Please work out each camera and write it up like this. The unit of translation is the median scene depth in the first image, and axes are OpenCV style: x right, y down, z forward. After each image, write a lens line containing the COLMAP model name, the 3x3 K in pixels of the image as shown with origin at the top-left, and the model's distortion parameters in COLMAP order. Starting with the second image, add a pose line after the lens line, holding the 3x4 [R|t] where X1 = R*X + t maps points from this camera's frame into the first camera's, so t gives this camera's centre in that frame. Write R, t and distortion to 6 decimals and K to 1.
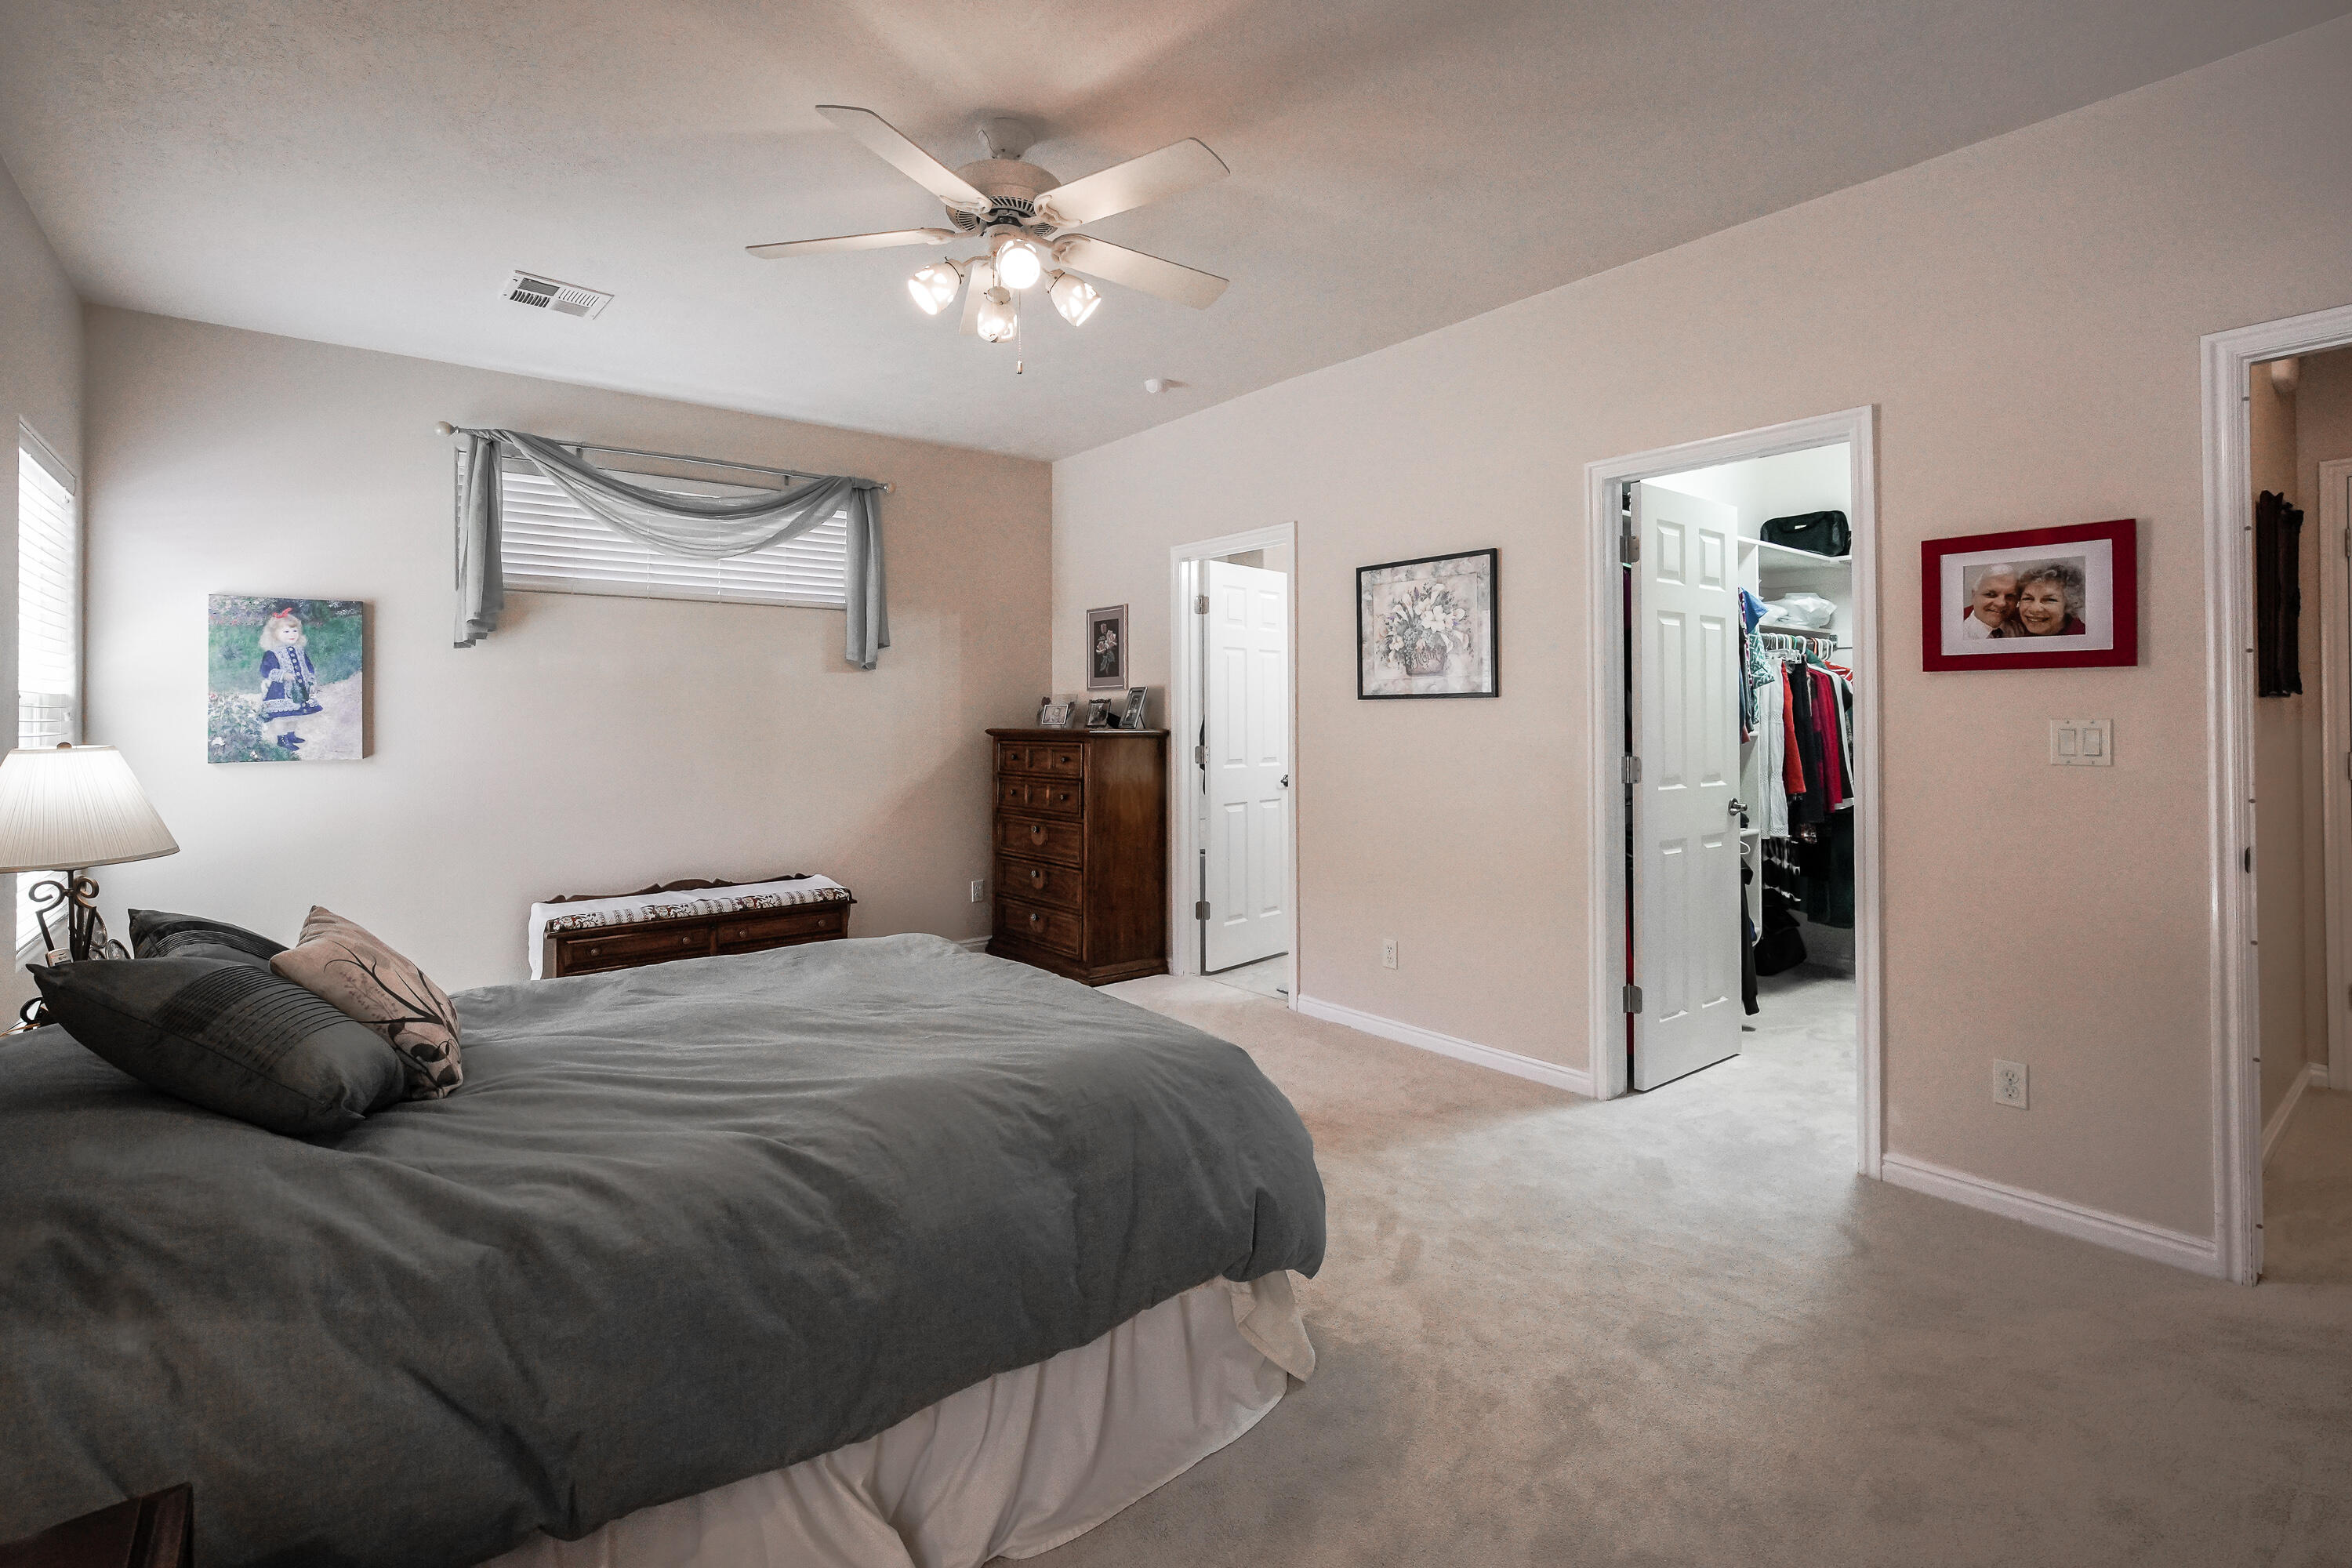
lens RADIAL K [[1081.1, 0, 1127.2], [0, 1081.1, 721.5], [0, 0, 1]] dist [-0.001848, 0.000042]
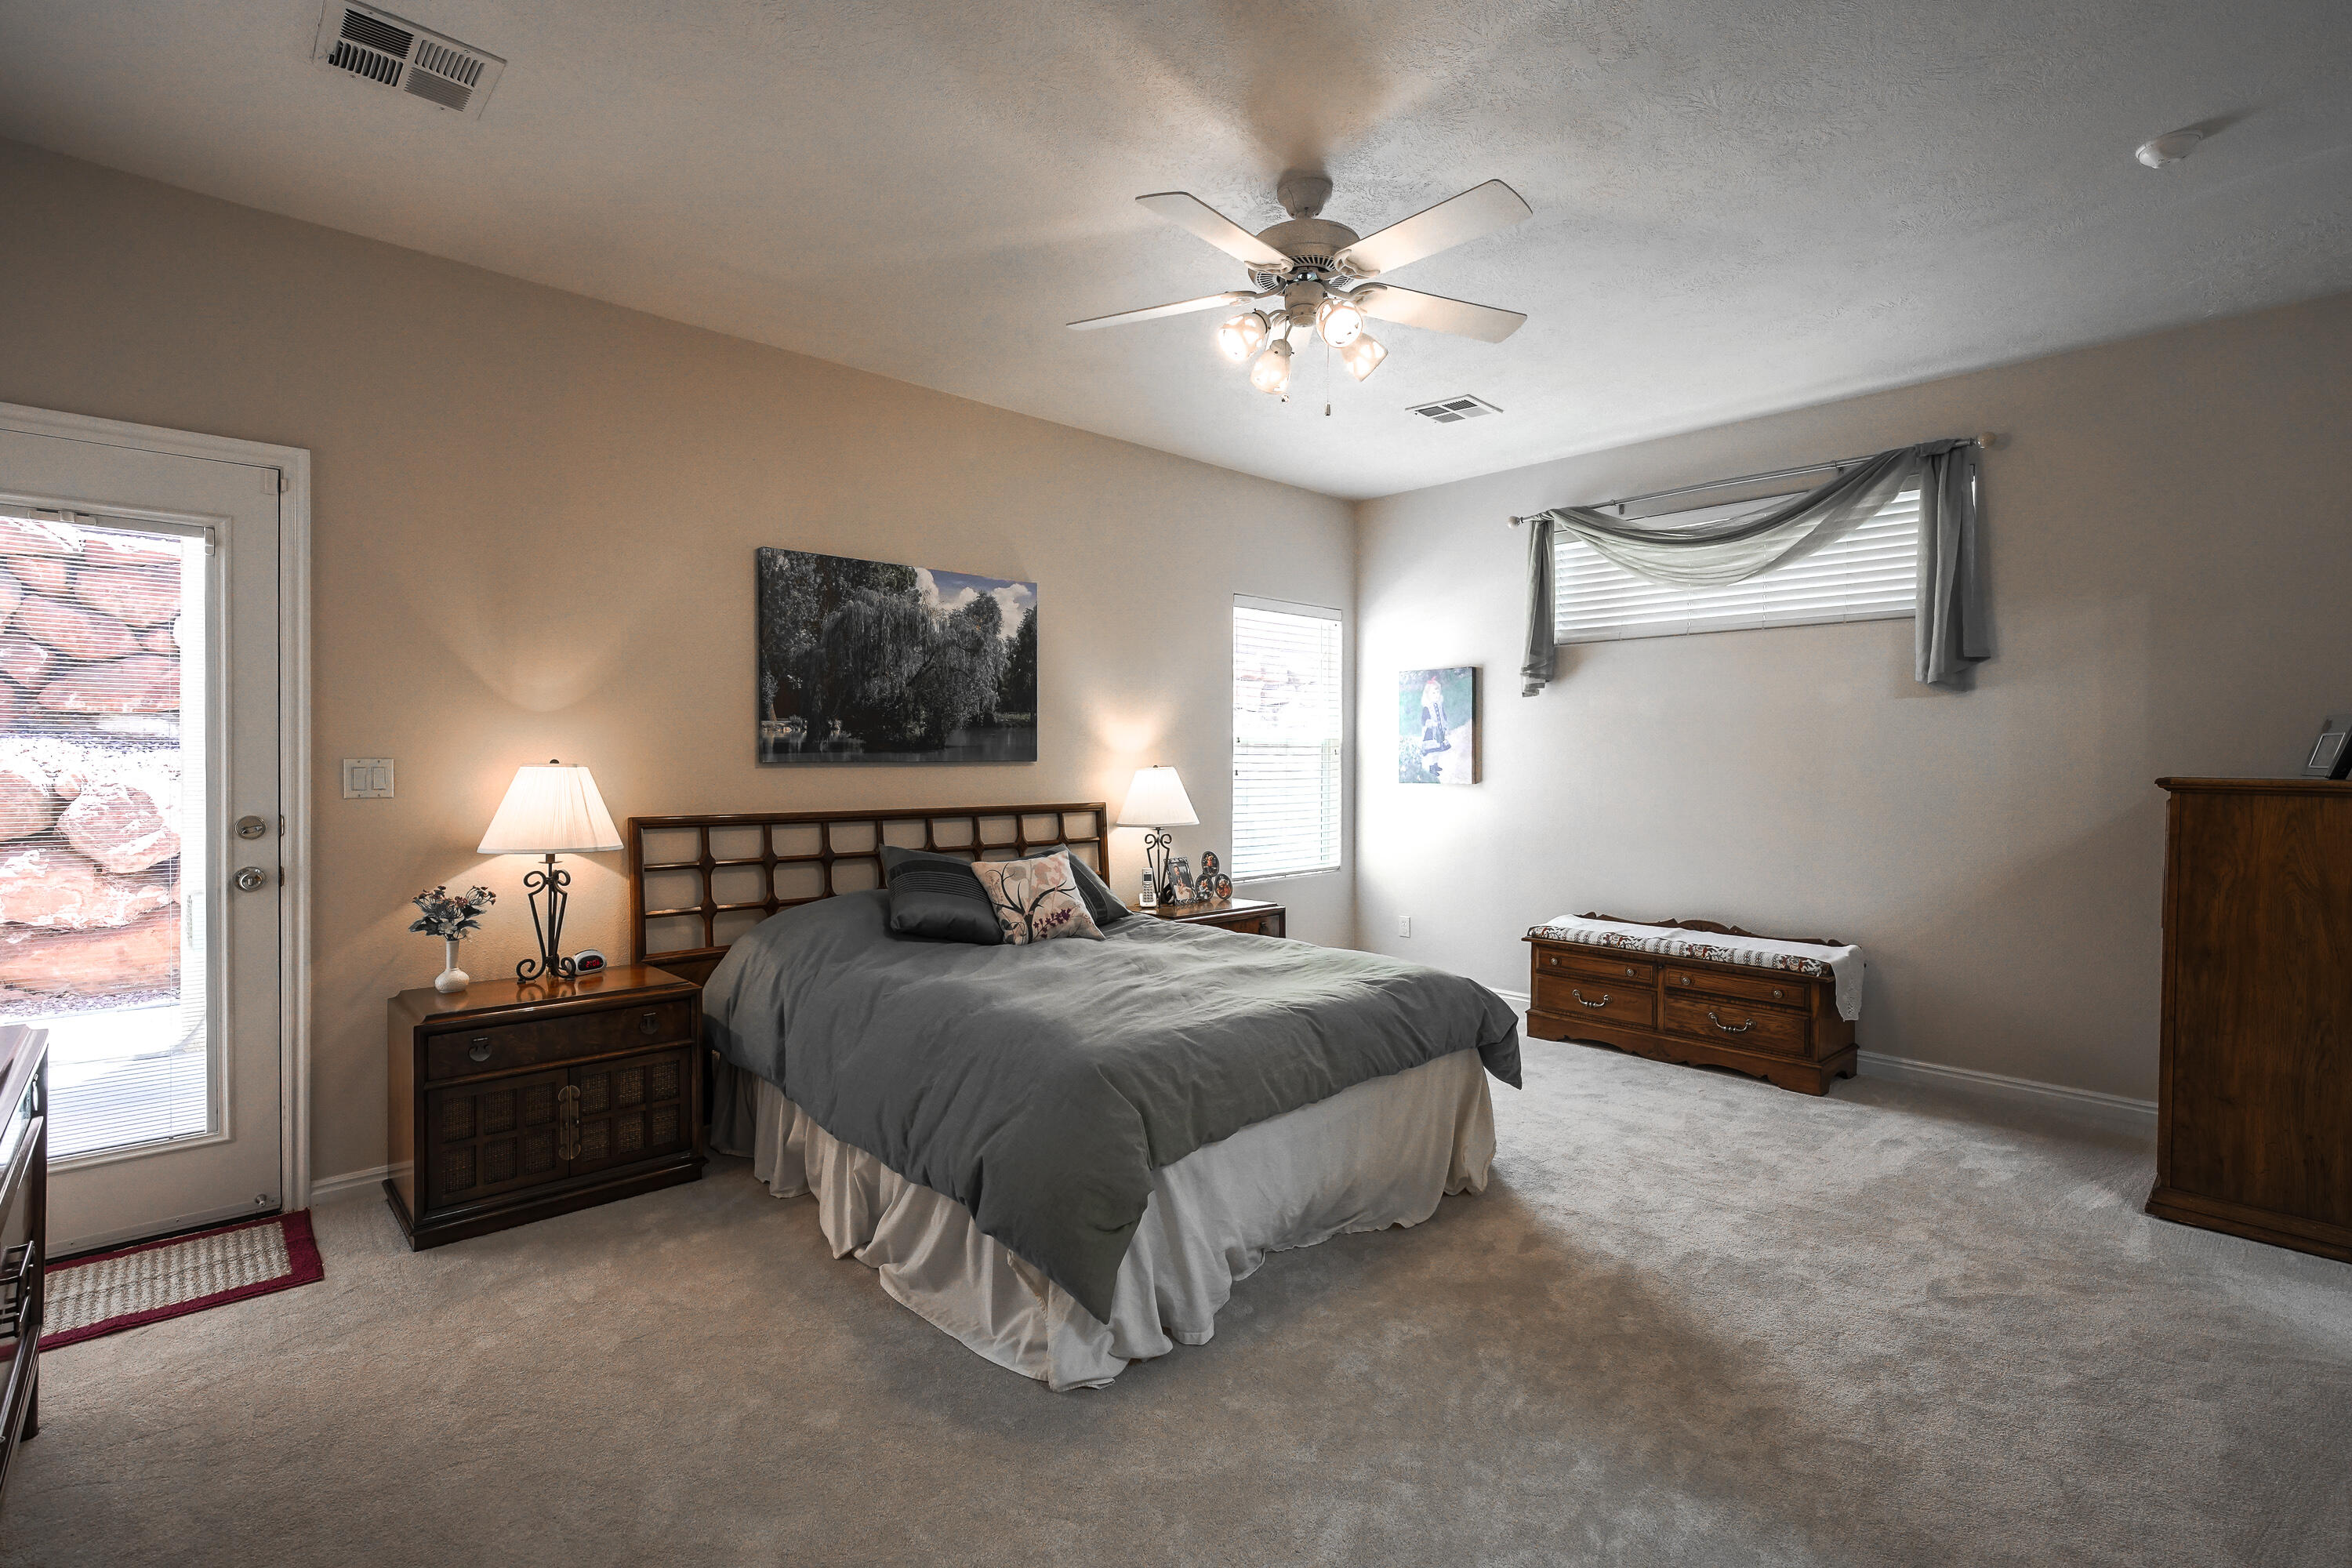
lens RADIAL K [[1081.1, 0, 1172.1], [0, 1081.1, 768.4], [0, 0, 1]] dist [-0.001848, 0.000042]
pose [[0.095000, 0.015618, -0.995355, 0.583251], [-0.006042, 0.999868, 0.015112, -0.002722], [0.995459, 0.004578, 0.095082, 0.491409]]
